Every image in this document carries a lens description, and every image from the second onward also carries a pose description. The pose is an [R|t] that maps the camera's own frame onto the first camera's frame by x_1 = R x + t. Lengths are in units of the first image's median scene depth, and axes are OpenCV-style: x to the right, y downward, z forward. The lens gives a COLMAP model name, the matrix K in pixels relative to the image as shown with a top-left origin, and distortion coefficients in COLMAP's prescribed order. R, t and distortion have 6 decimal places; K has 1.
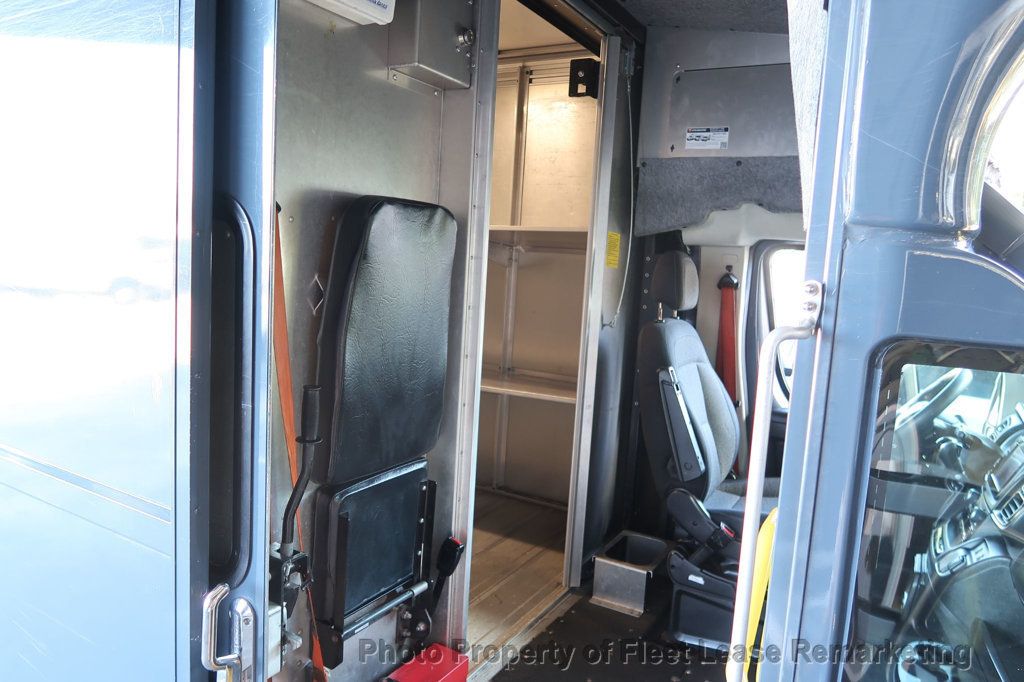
lens RADIAL K [[706.5, 0, 509.3], [0, 706.5, 338.8], [0, 0, 1]] dist [-0.021408, 0.003062]
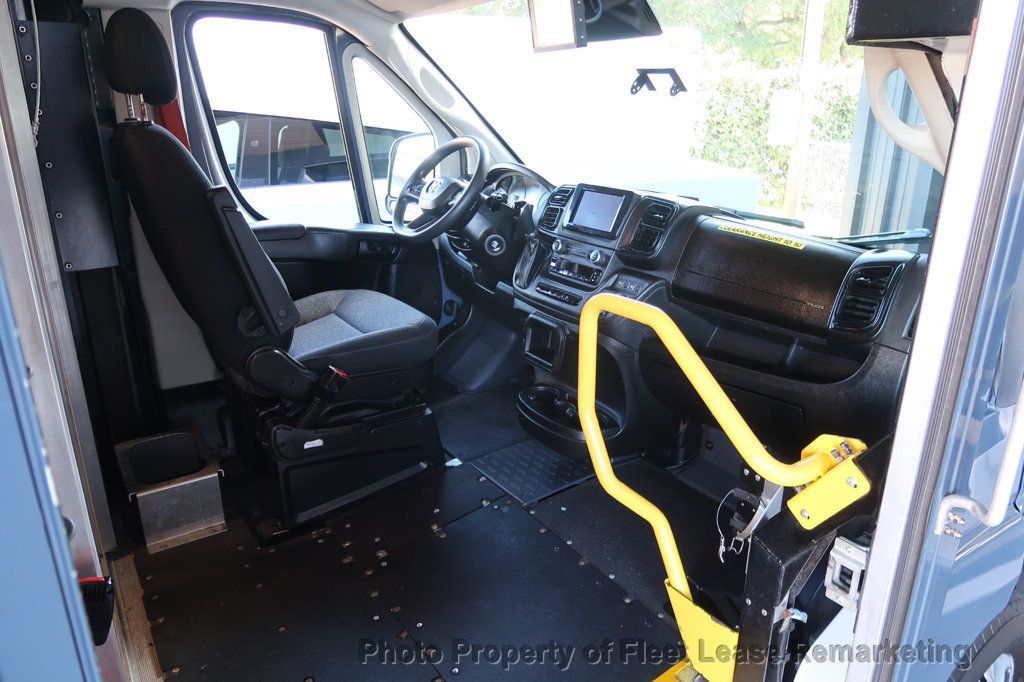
lens RADIAL K [[706.5, 0, 509.3], [0, 706.5, 338.8], [0, 0, 1]] dist [-0.021408, 0.003062]
pose [[0.435509, -0.347331, 0.830478, -0.240032], [0.123138, 0.936878, 0.327256, -0.009023], [-0.891722, -0.040260, 0.450789, 0.390007]]
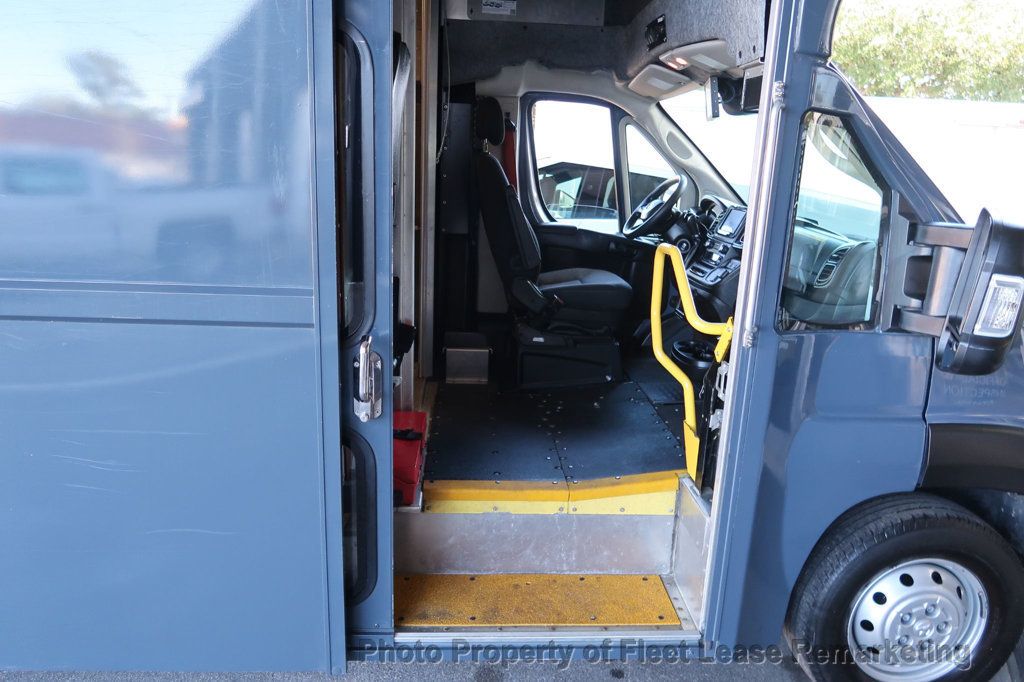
lens RADIAL K [[706.5, 0, 509.3], [0, 706.5, 338.8], [0, 0, 1]] dist [-0.021408, 0.003062]
pose [[0.837101, -0.159129, 0.523392, -0.459572], [0.073183, 0.980733, 0.181130, 0.073216], [-0.542131, -0.113321, 0.832618, -0.119918]]
